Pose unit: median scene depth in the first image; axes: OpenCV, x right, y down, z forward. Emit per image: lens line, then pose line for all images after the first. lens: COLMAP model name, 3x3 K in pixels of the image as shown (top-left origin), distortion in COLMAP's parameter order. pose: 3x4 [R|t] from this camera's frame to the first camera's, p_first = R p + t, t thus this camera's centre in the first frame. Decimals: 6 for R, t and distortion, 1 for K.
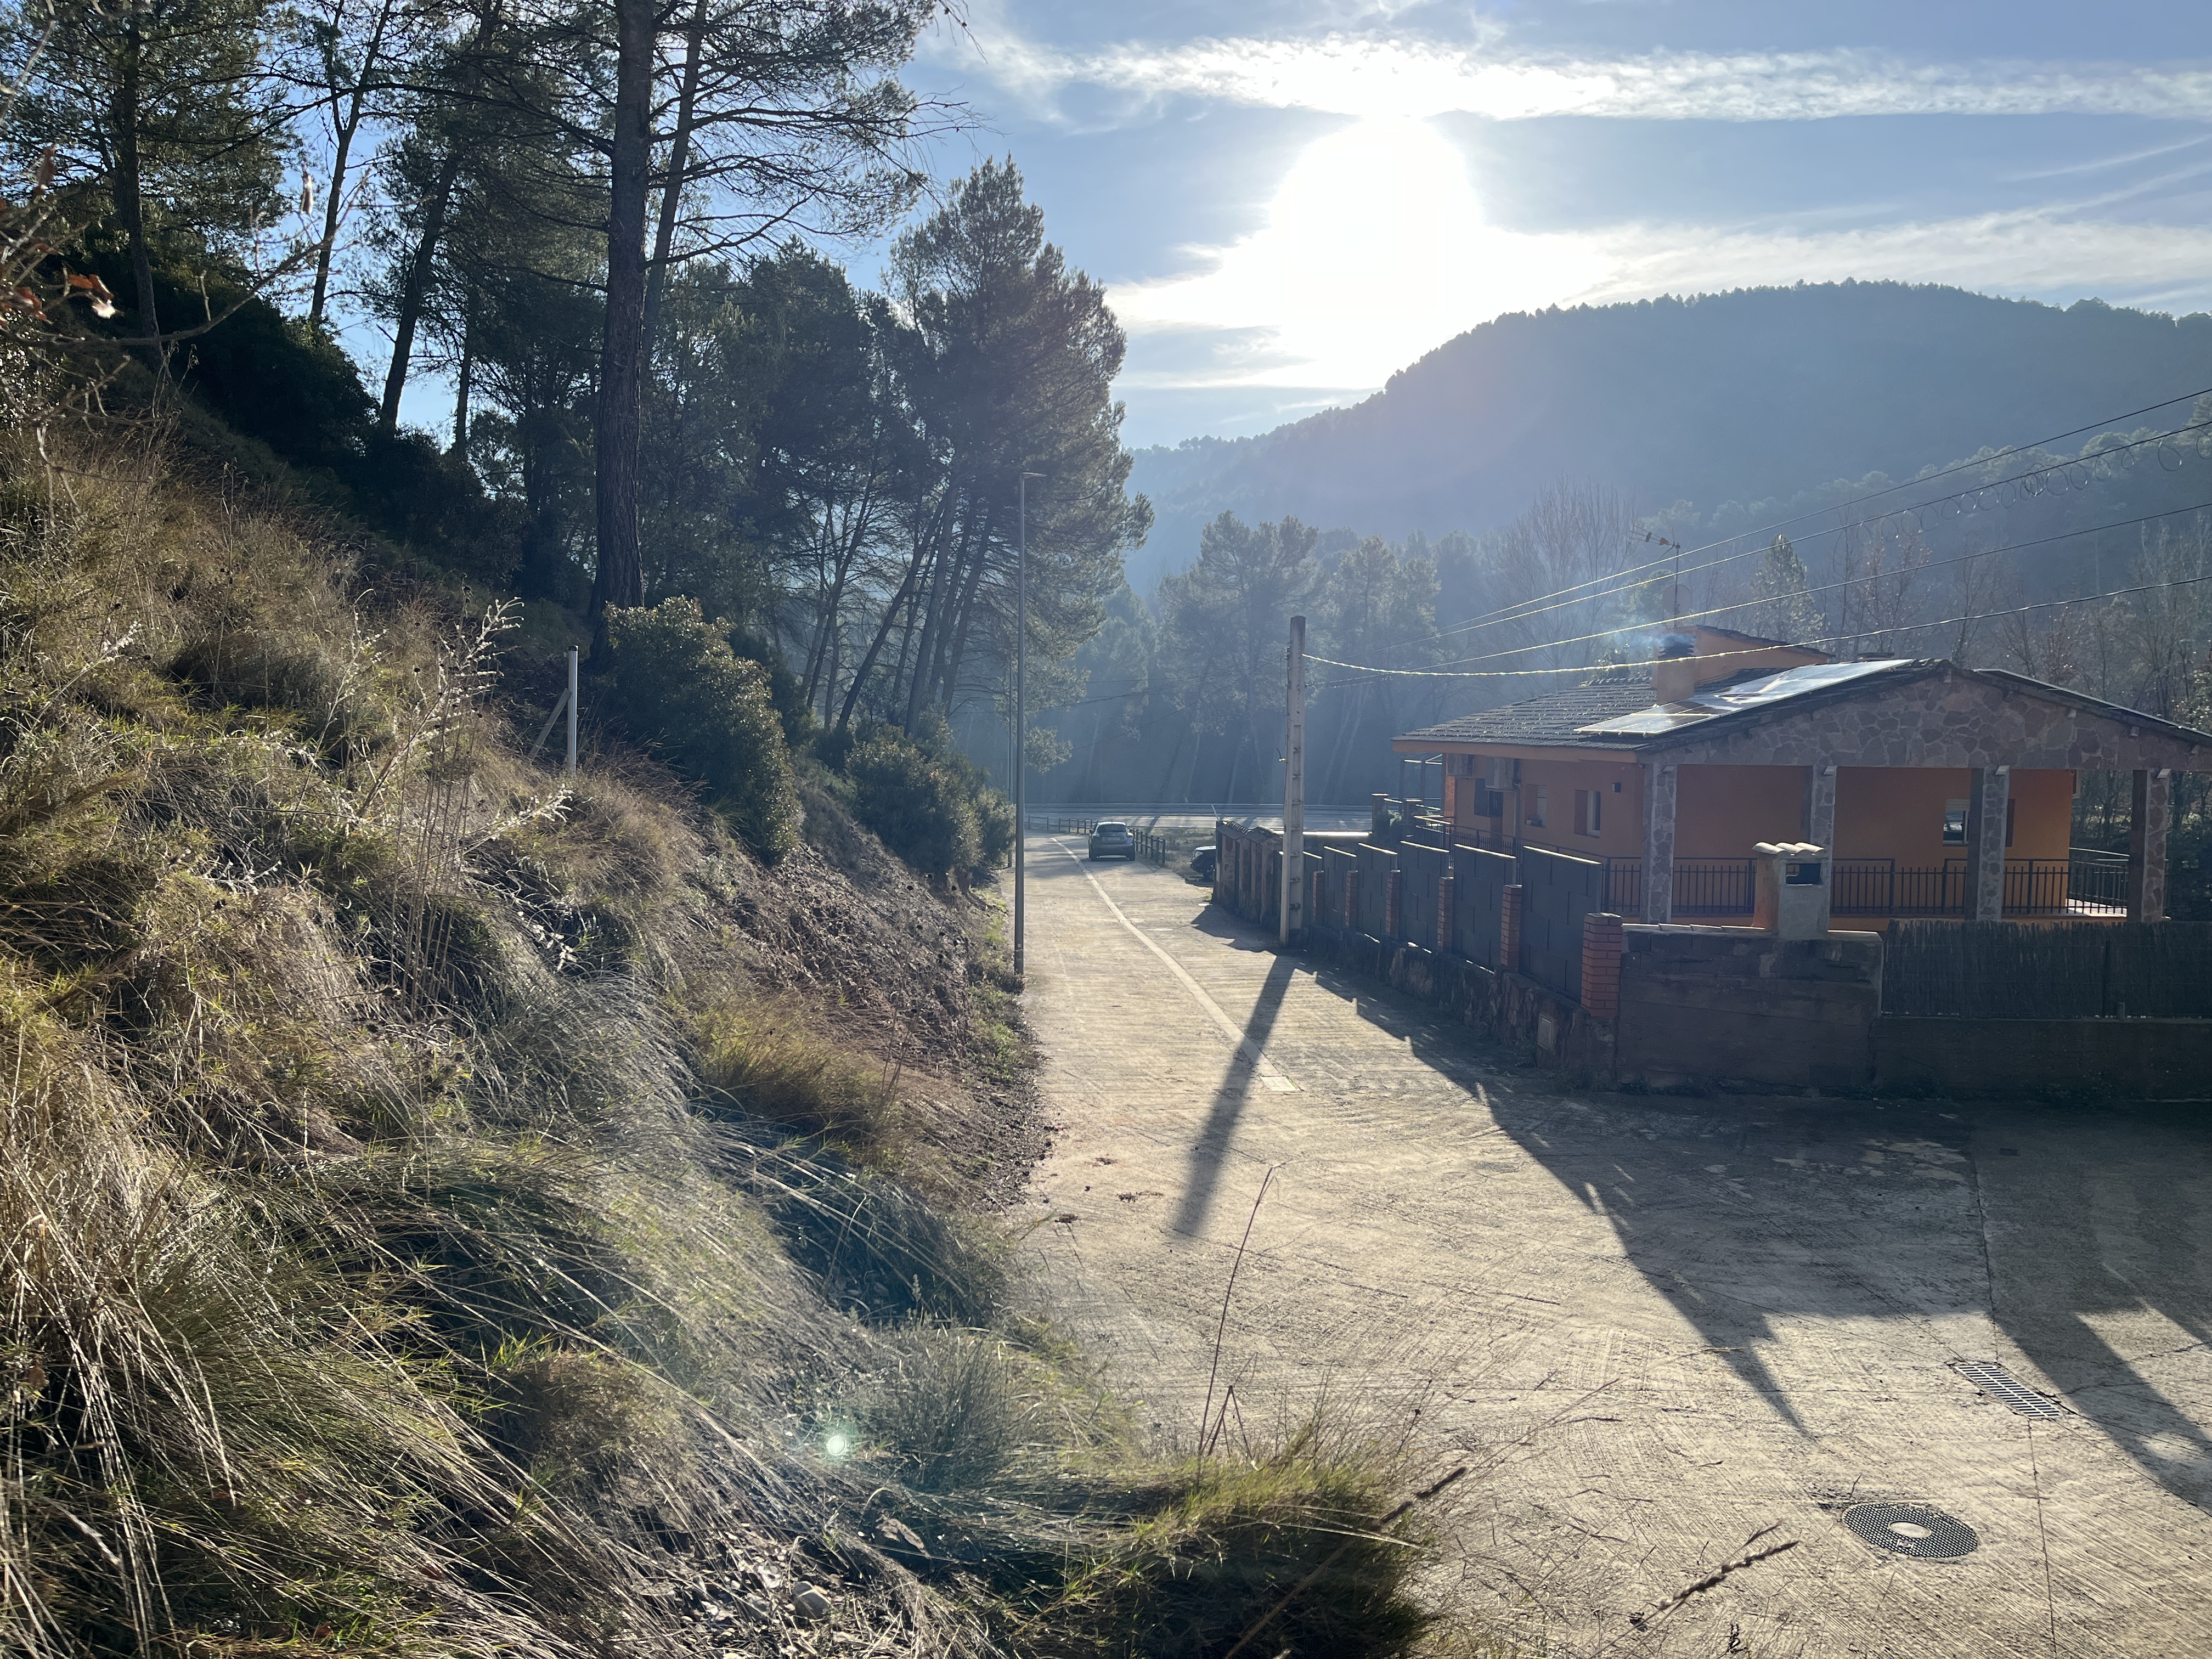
lens RADIAL K [[1669.5, 0, 1081.8], [0, 1669.5, 833.2], [0, 0, 1]] dist [0.075017, -0.101932]
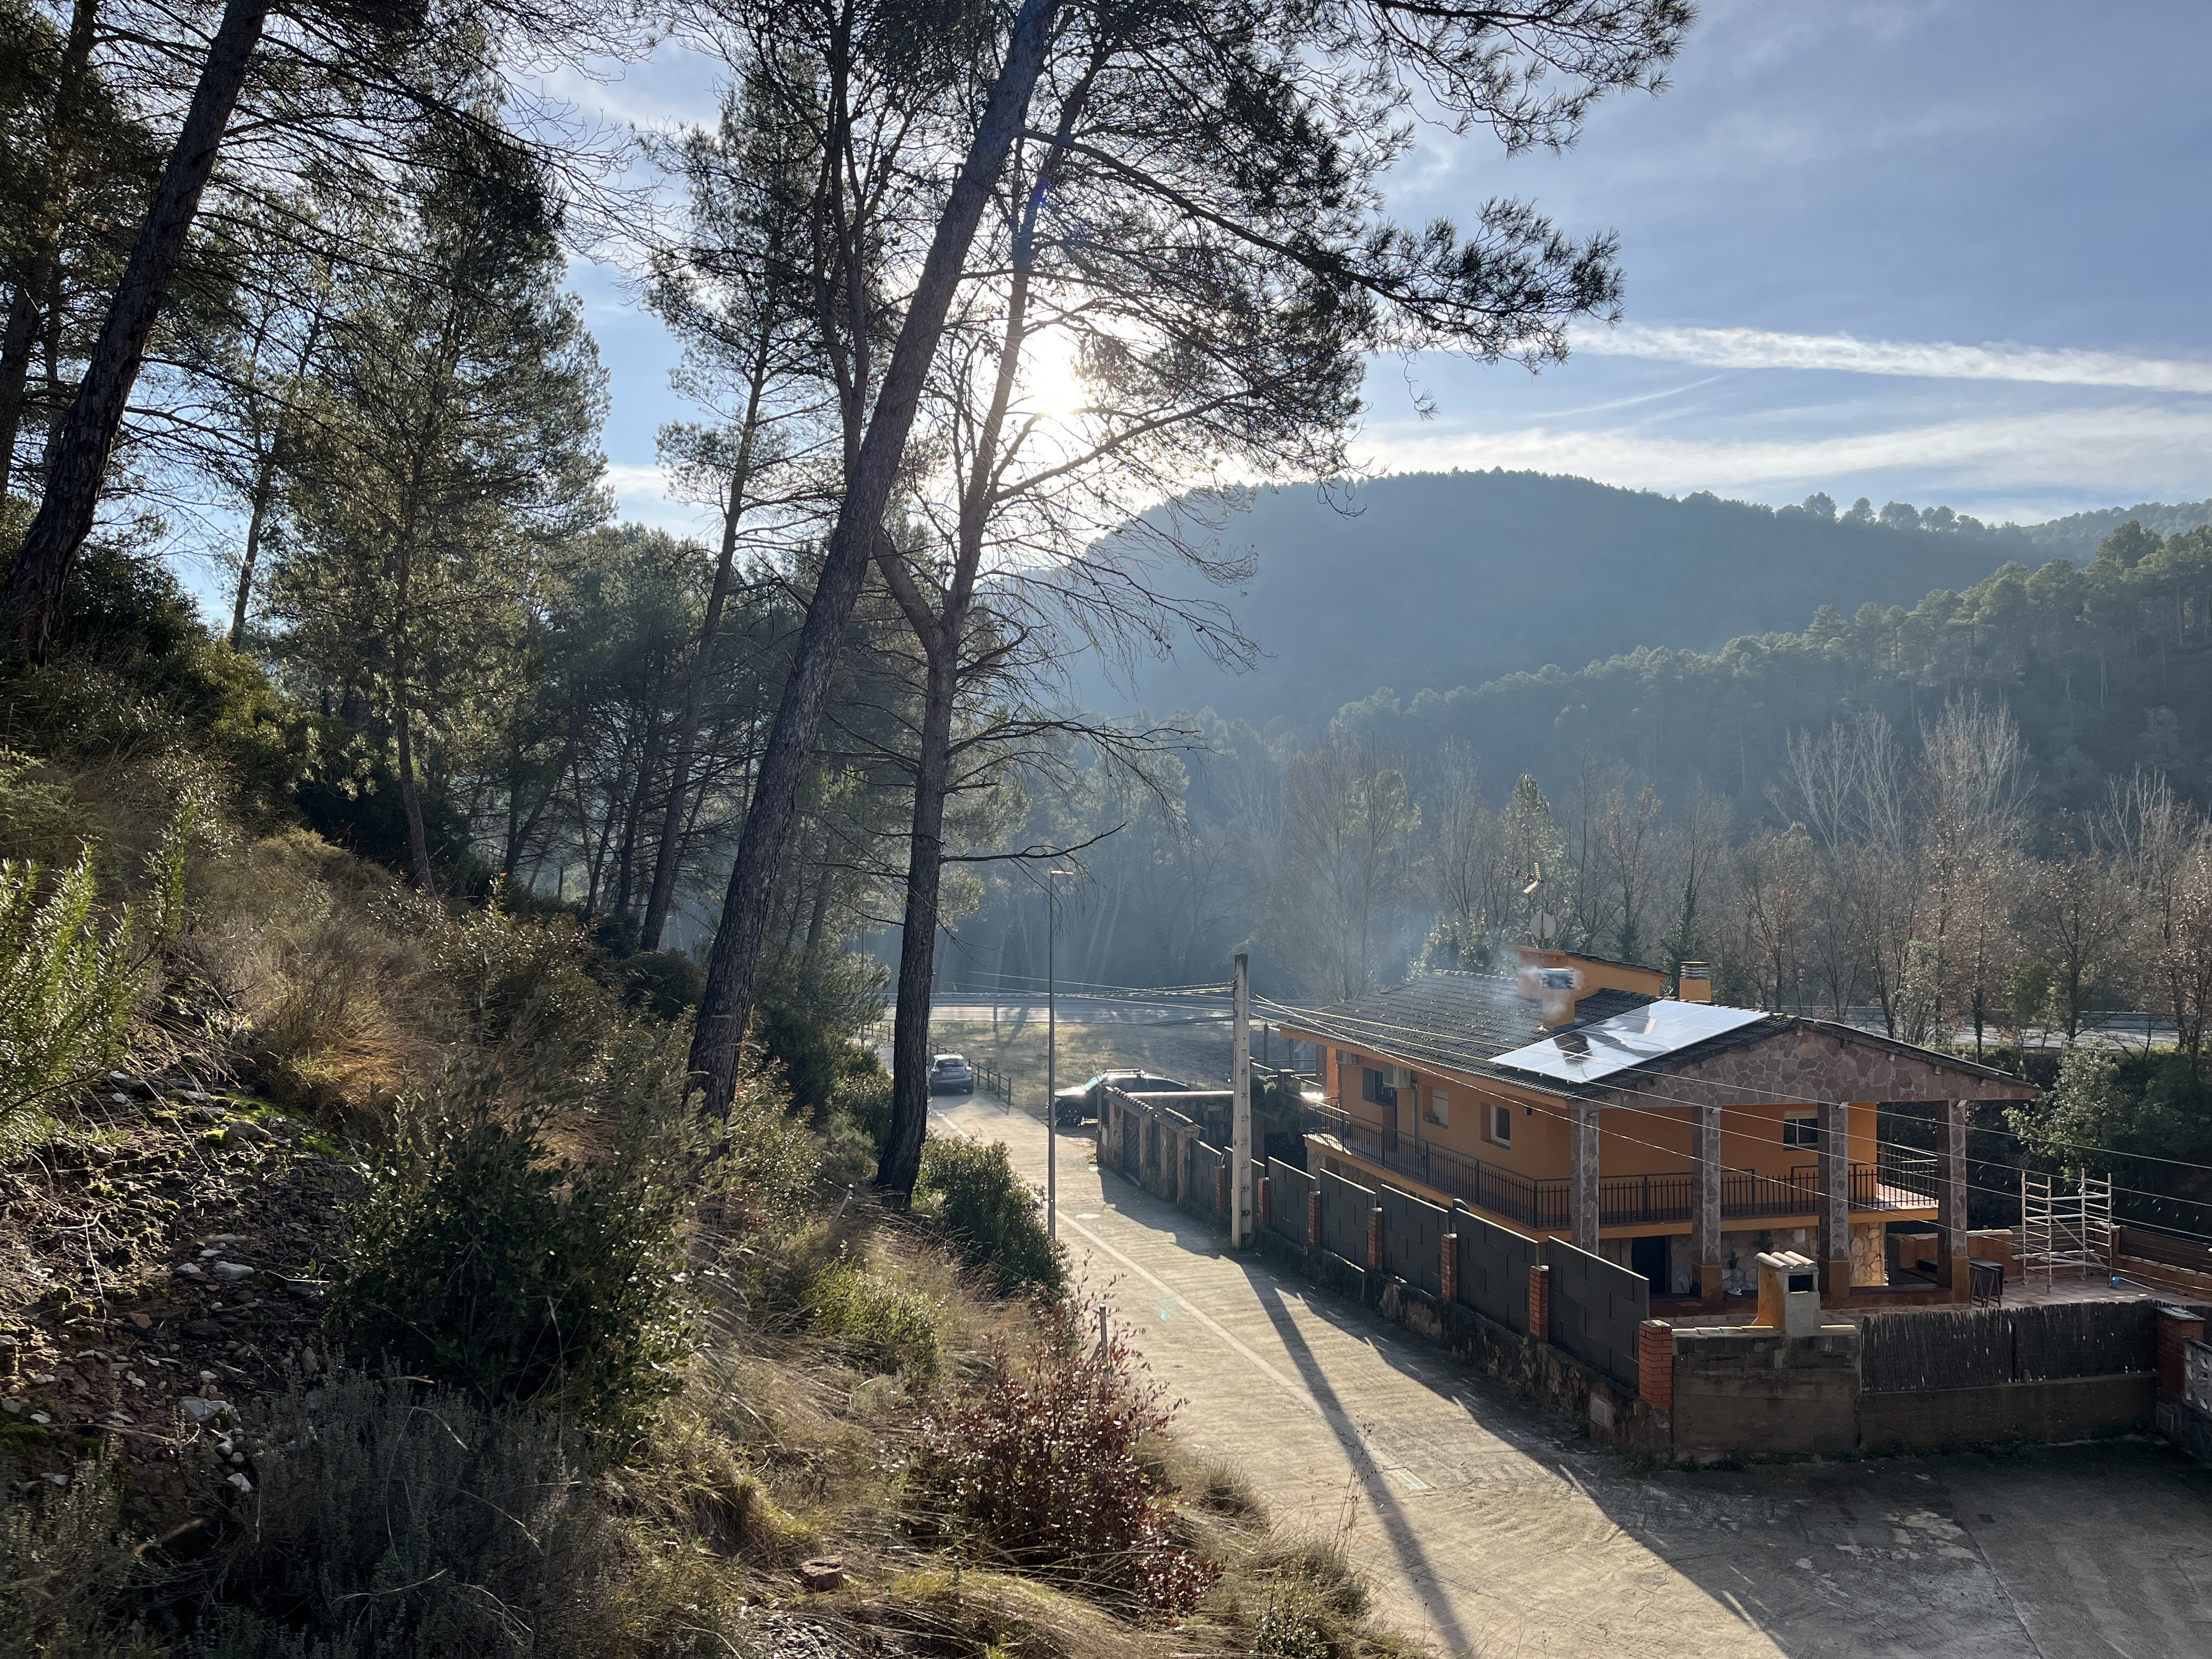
lens RADIAL K [[1669.5, 0, 1095.7], [0, 1669.5, 837.8], [0, 0, 1]] dist [0.075017, -0.101932]
pose [[0.982533, -0.010015, 0.185820, -0.218297], [0.025262, 0.996485, -0.079868, -0.147394], [-0.184367, 0.083168, 0.979332, -0.120576]]
